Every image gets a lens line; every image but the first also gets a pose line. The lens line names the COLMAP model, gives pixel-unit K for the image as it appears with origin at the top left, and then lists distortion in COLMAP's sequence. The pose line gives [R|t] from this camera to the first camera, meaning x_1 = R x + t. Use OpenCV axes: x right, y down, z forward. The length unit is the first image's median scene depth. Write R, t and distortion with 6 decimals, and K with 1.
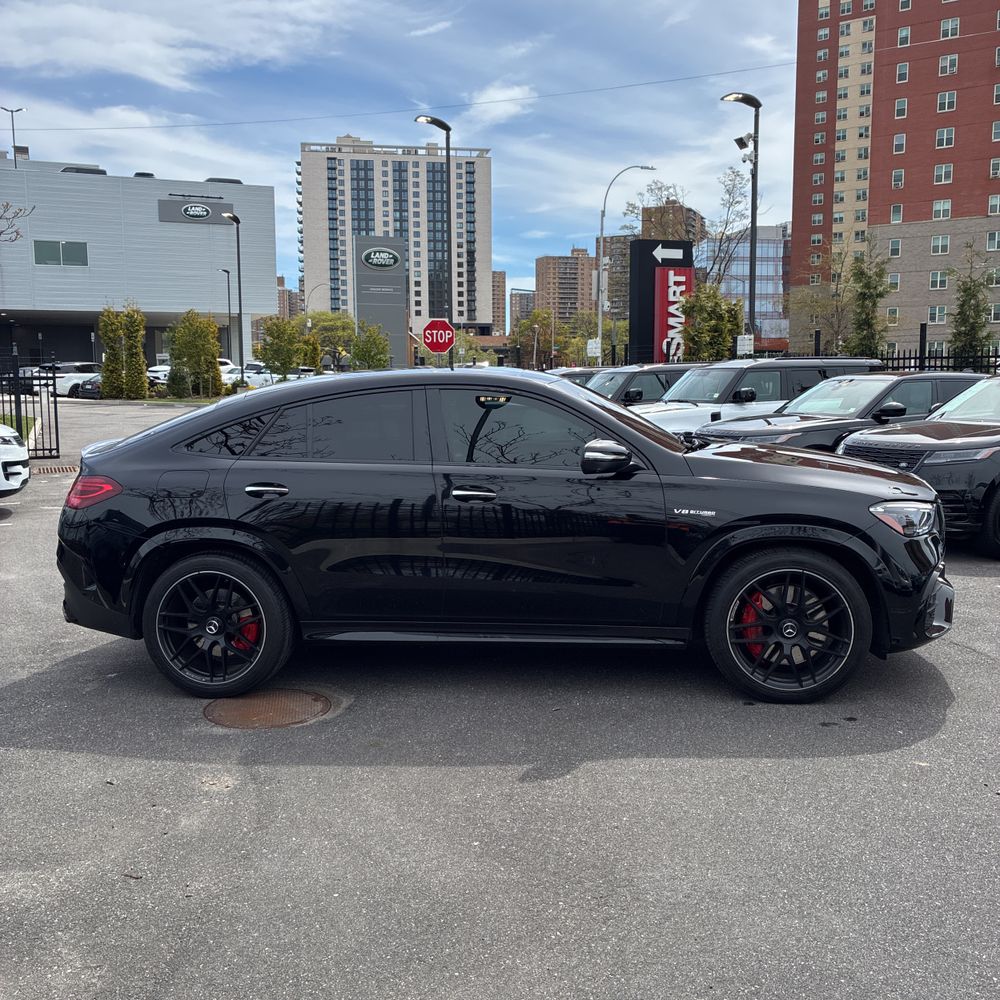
lens RADIAL K [[984.9, 0, 500.0], [0, 984.9, 500.0], [0, 0, 1]] dist [0.023118, -0.005648]
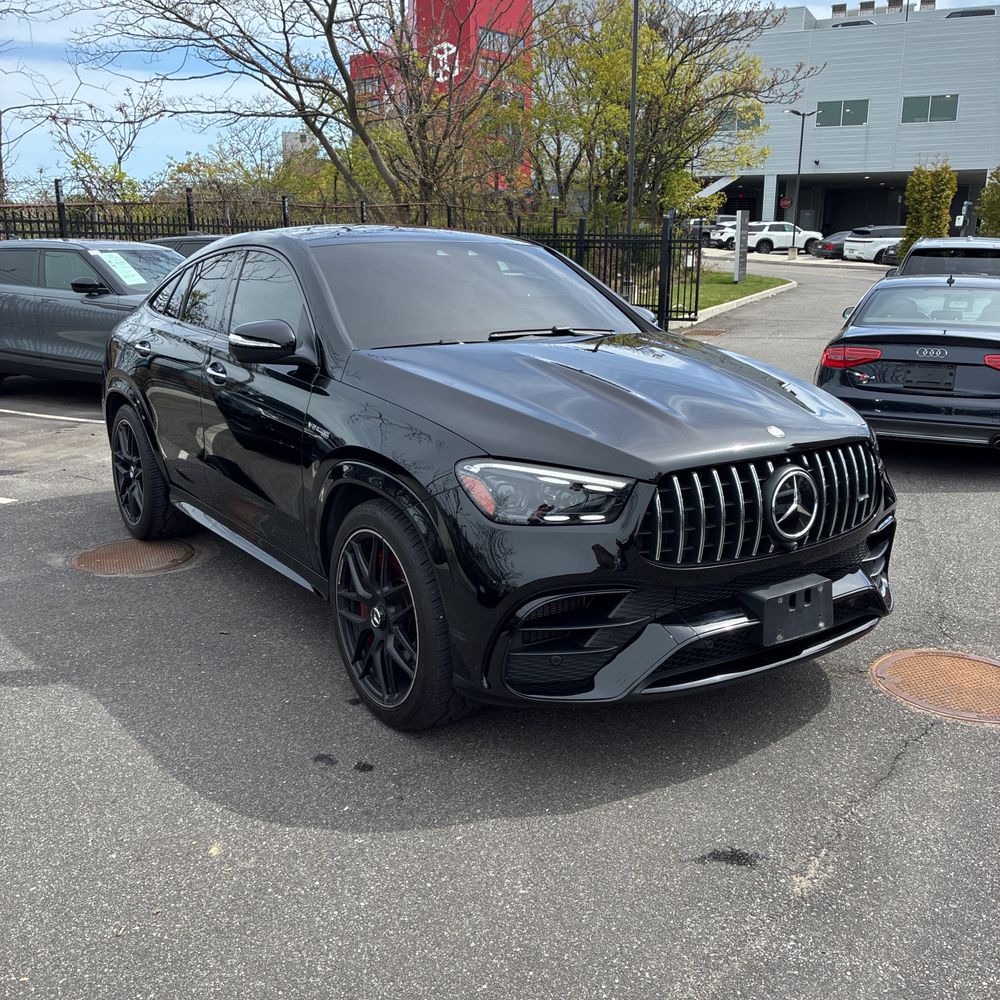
lens RADIAL K [[984.9, 0, 500.0], [0, 984.9, 500.0], [0, 0, 1]] dist [0.023118, -0.005648]
pose [[0.680814, 0.198429, -0.705067, 0.123395], [-0.104265, 0.979057, 0.174861, -0.012149], [0.724998, -0.045534, 0.687245, 0.088281]]
